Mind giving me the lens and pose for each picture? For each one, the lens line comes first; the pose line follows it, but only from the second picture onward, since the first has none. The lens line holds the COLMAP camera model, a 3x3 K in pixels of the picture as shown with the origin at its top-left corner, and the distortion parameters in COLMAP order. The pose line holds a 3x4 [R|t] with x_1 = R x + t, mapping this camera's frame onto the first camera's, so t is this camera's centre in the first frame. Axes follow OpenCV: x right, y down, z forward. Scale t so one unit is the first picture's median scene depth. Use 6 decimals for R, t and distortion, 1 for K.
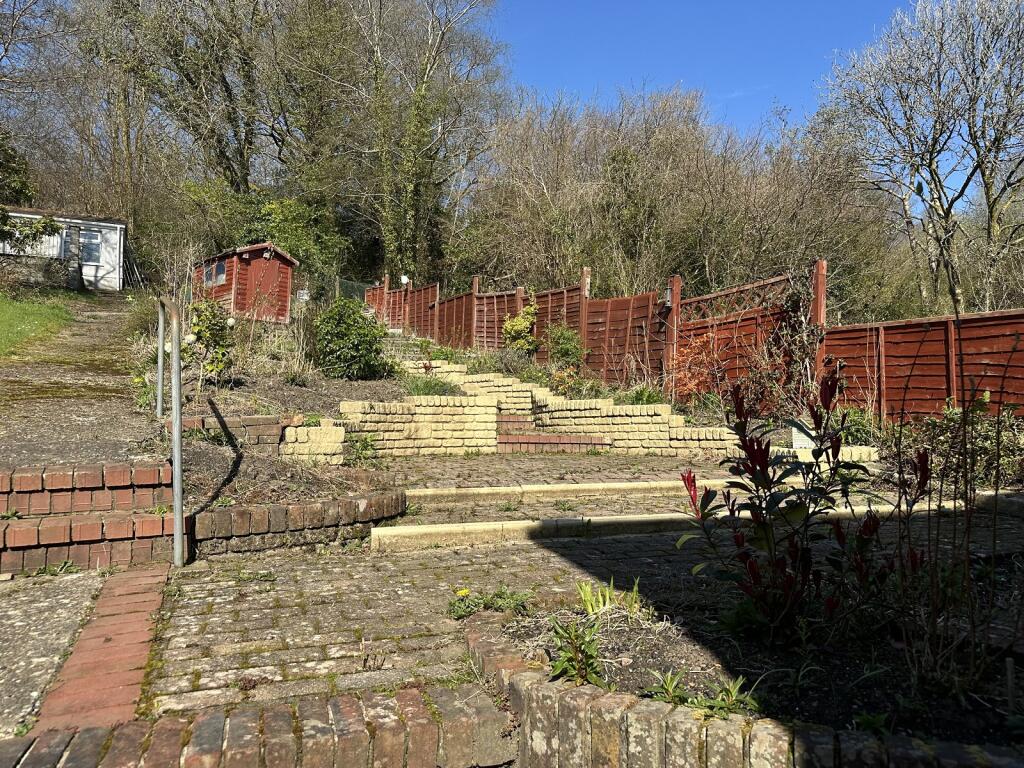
lens RADIAL K [[718.8, 0, 514.3], [0, 718.8, 389.3], [0, 0, 1]] dist [0.021034, -0.029295]
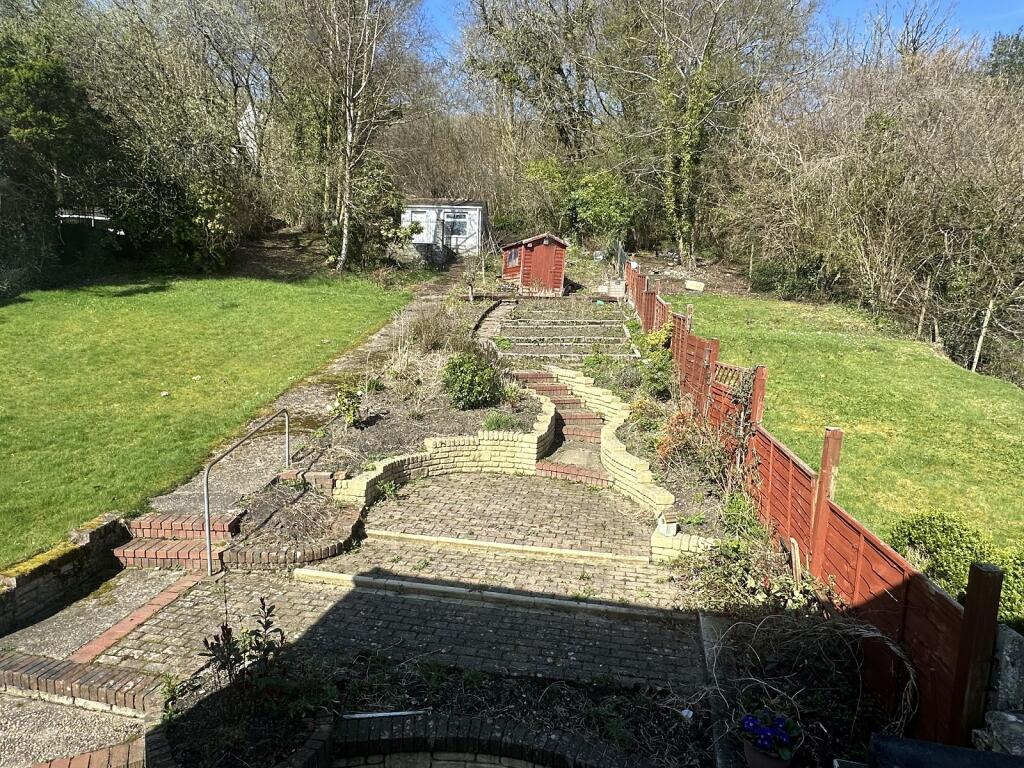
lens RADIAL K [[624.8, 0, 512.3], [0, 624.8, 384.1], [0, 0, 1]] dist [-0.007931, -0.000654]
pose [[0.846400, 0.087044, -0.525386, 0.230370], [-0.001550, 0.986950, 0.161018, -0.116703], [0.532545, -0.135472, 0.835490, -0.018473]]
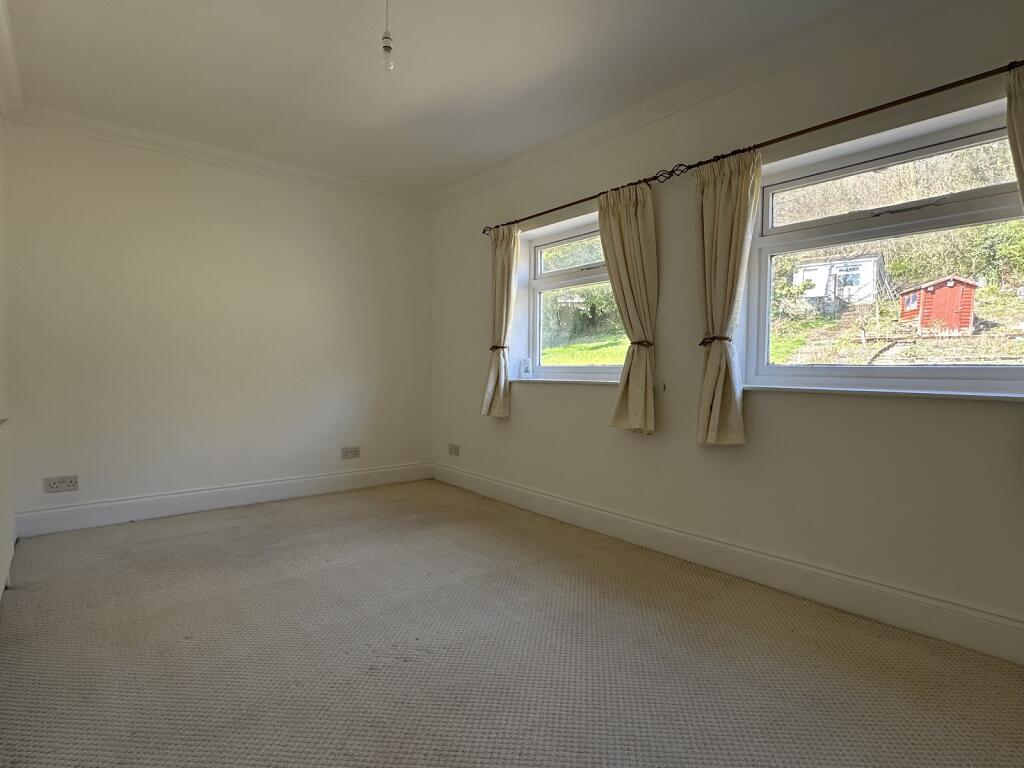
lens RADIAL K [[535.0, 0, 509.9], [0, 535.0, 388.0], [0, 0, 1]] dist [-0.001964, -0.001208]
pose [[0.350570, 0.052780, -0.935048, 0.327618], [0.048412, 0.996055, 0.074375, -0.108578], [0.935284, -0.071341, 0.346632, -0.147777]]
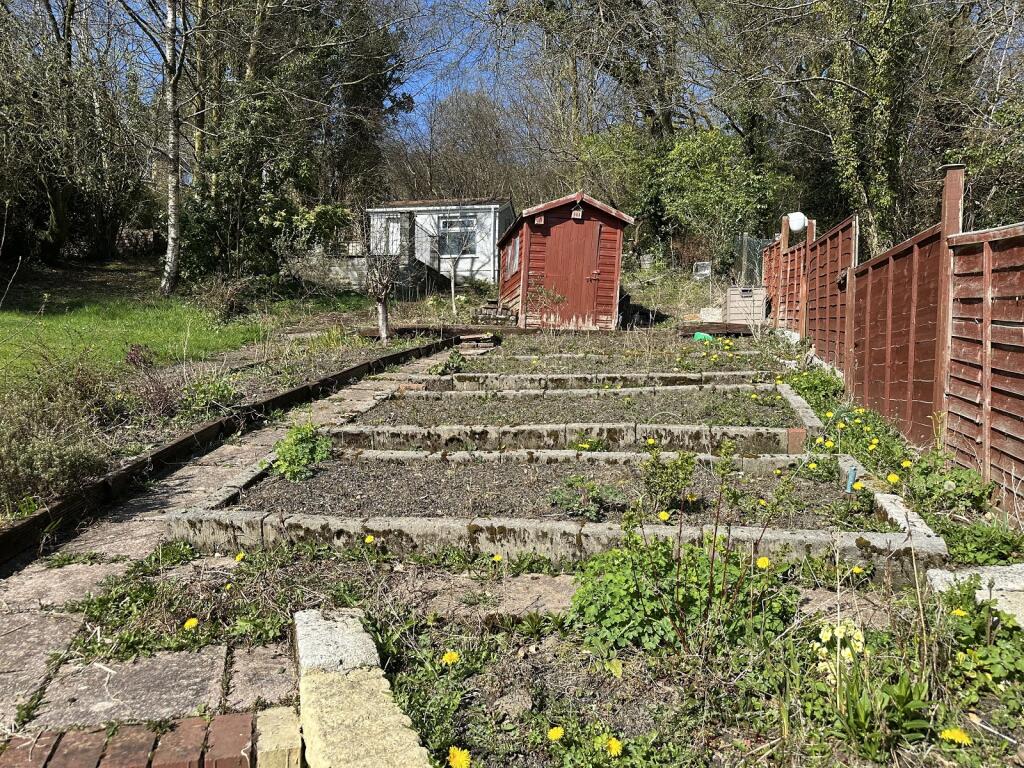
lens RADIAL K [[718.8, 0, 503.1], [0, 718.8, 376.6], [0, 0, 1]] dist [0.021034, -0.029295]
pose [[0.758585, 0.001702, -0.651571, -0.004246], [0.015609, 0.999662, 0.020783, -0.067484], [0.651387, -0.025936, 0.758303, 0.521904]]
